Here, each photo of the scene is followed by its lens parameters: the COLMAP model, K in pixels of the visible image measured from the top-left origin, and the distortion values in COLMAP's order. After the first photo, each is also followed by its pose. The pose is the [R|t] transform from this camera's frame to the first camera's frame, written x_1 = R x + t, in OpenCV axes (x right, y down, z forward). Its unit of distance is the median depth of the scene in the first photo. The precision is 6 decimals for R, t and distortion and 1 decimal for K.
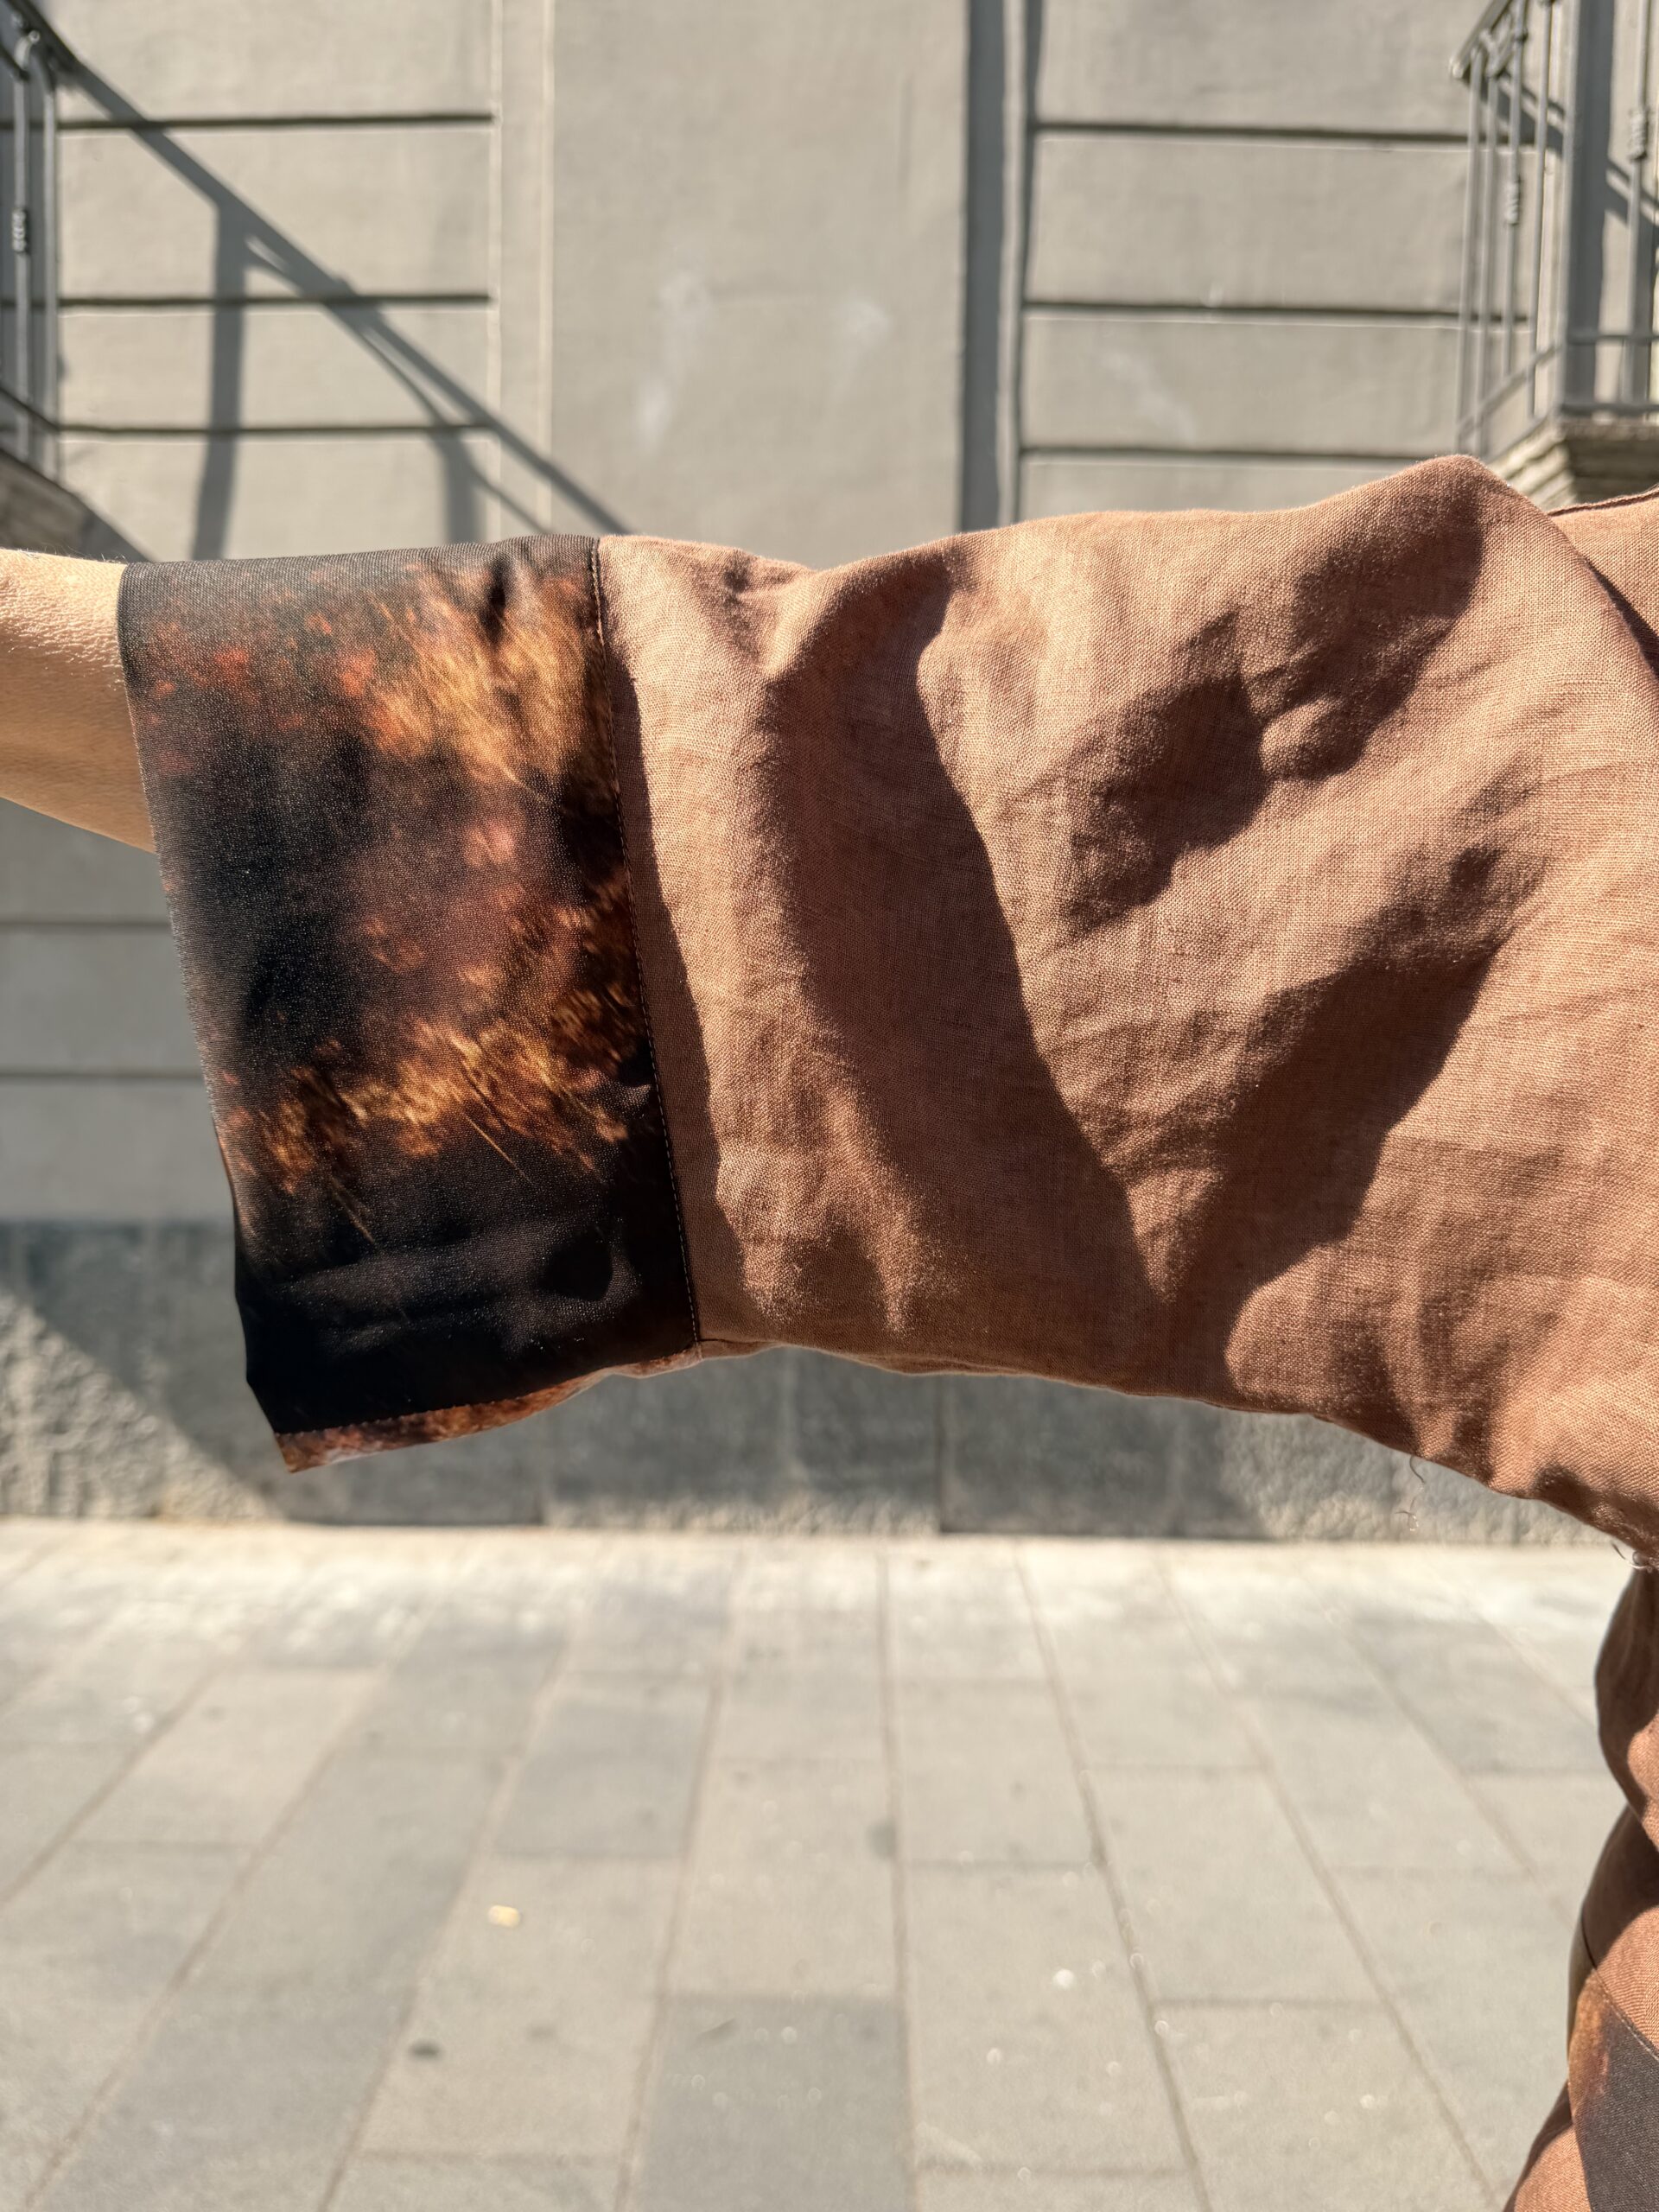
lens RADIAL K [[1569.1, 0, 833.3], [0, 1569.1, 1095.3], [0, 0, 1]] dist [-0.037027, -0.002224]
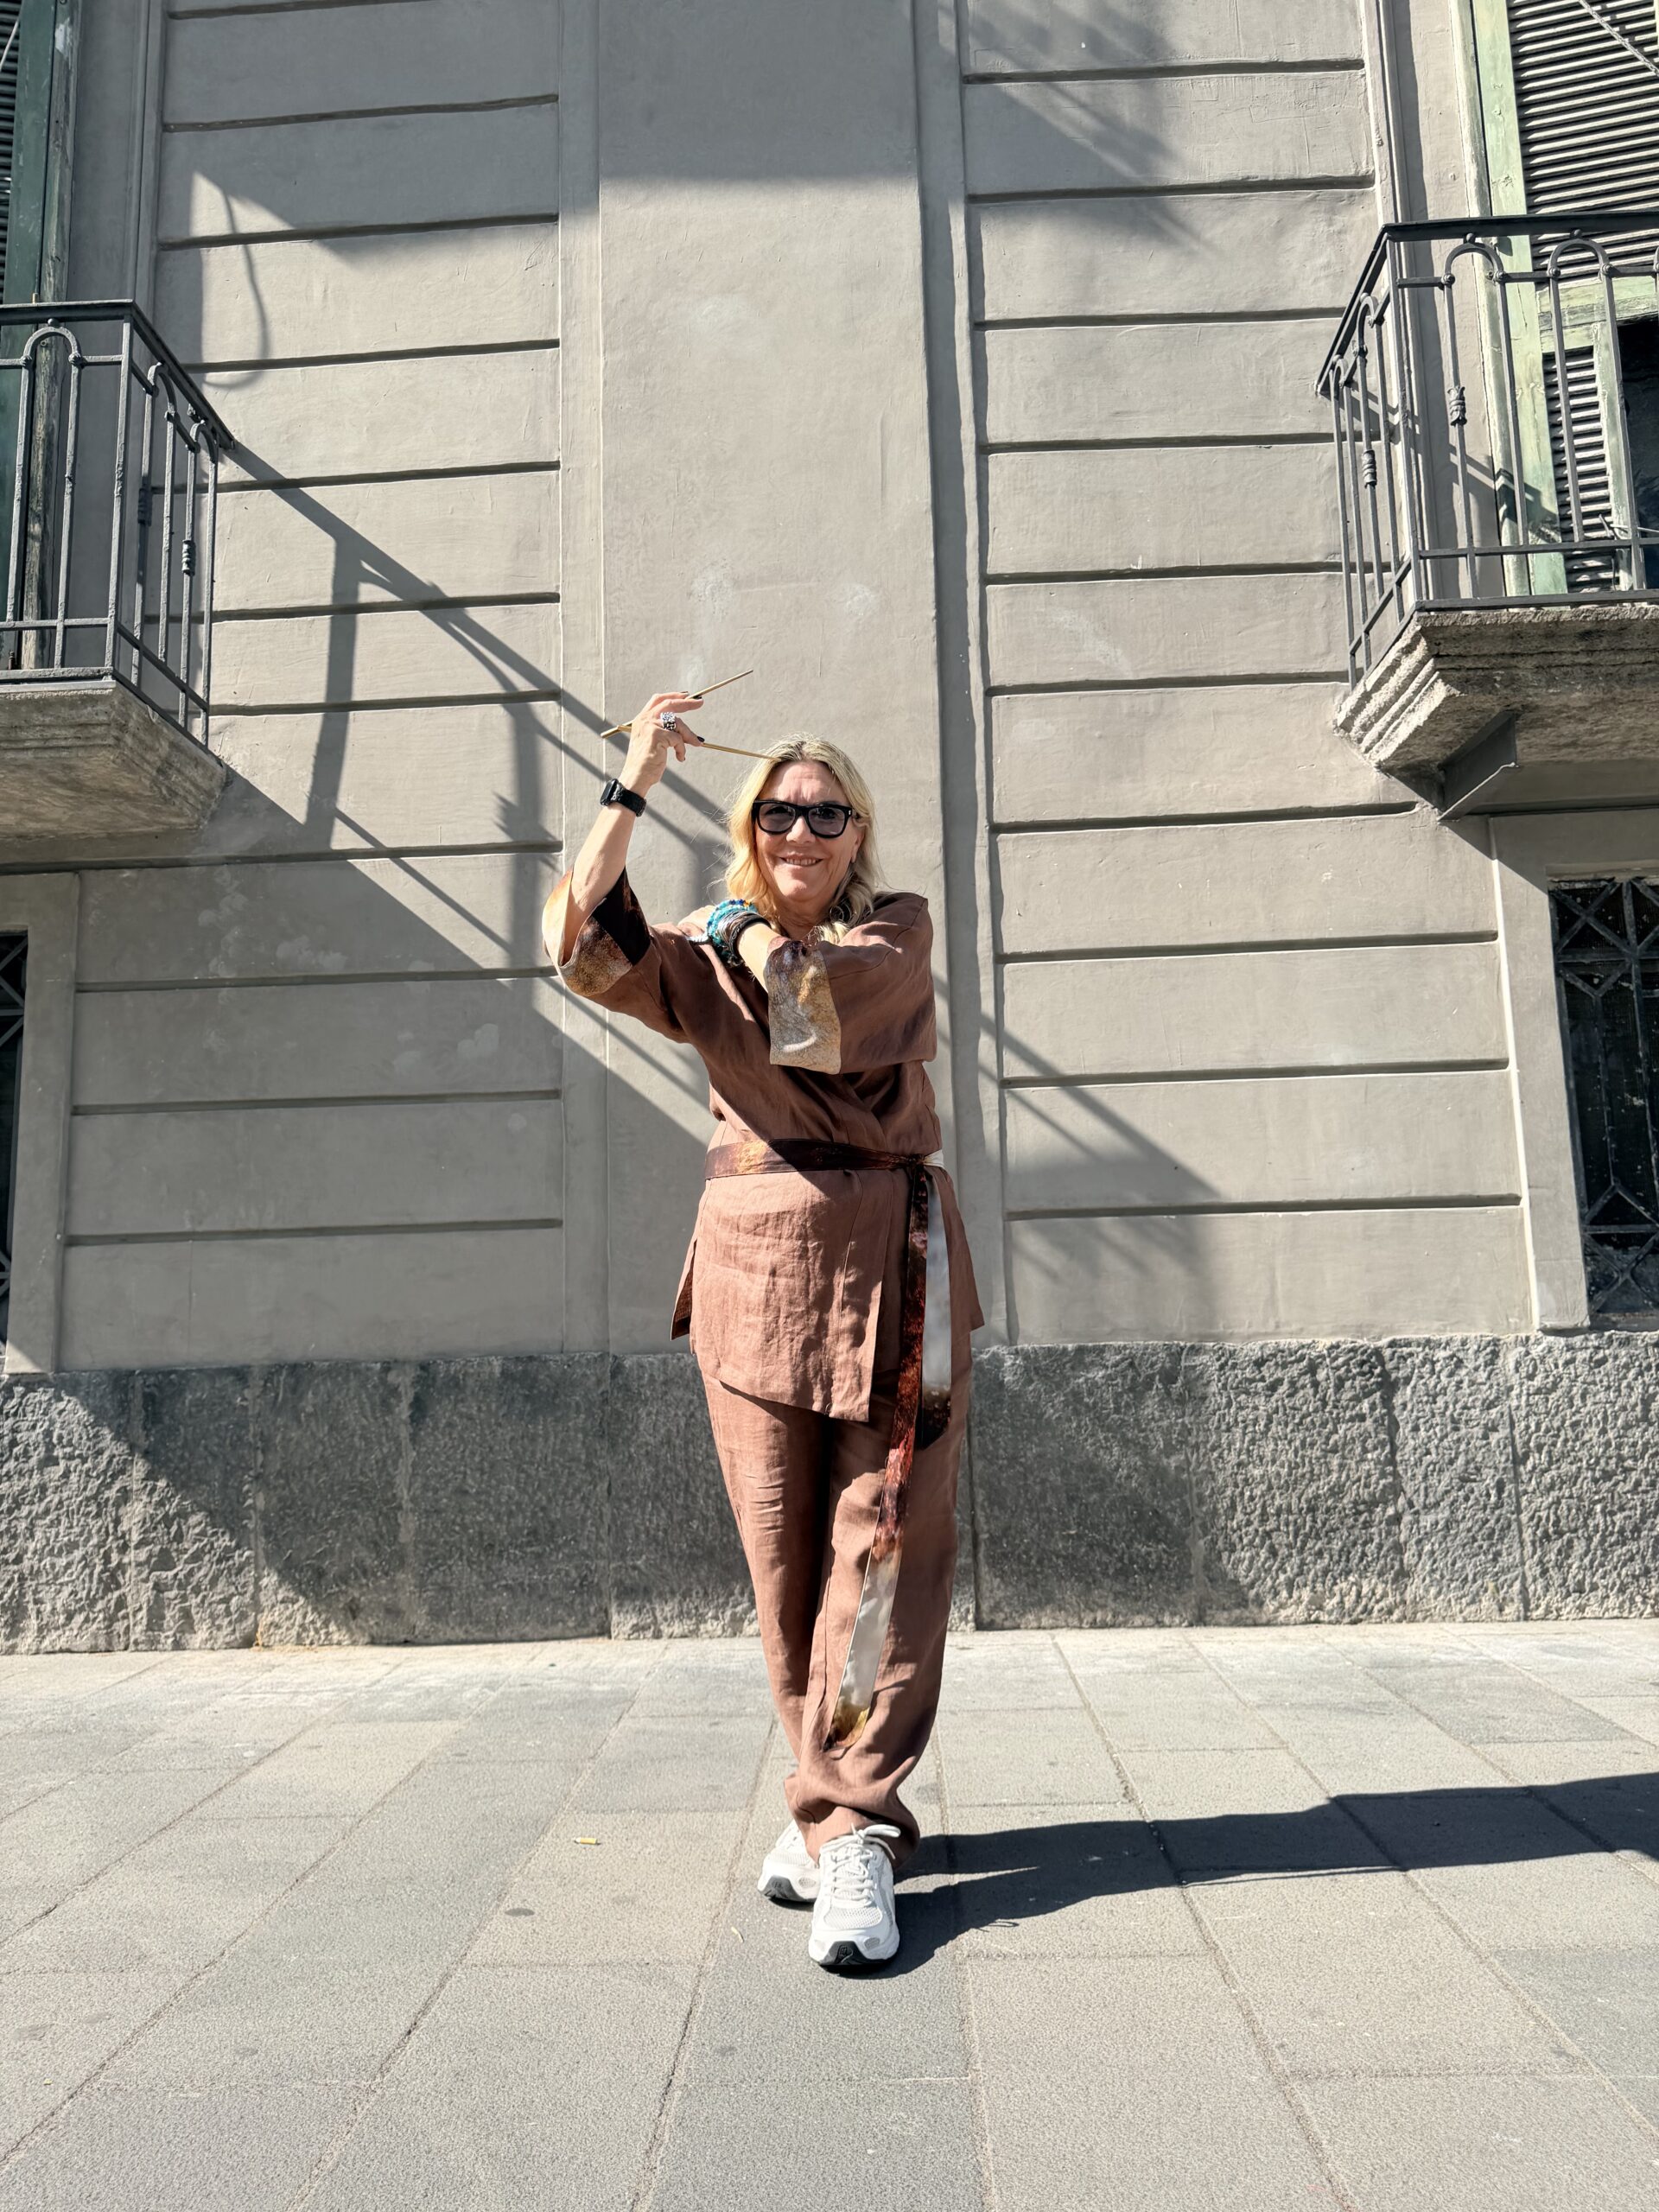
lens RADIAL K [[1569.1, 0, 824.5], [0, 1569.1, 1130.0], [0, 0, 1]] dist [-0.037027, -0.002224]
pose [[0.998606, -0.046676, -0.024635, 0.005344], [0.040152, 0.974816, -0.219364, 0.187205], [0.034253, 0.218069, 0.975332, -0.120981]]
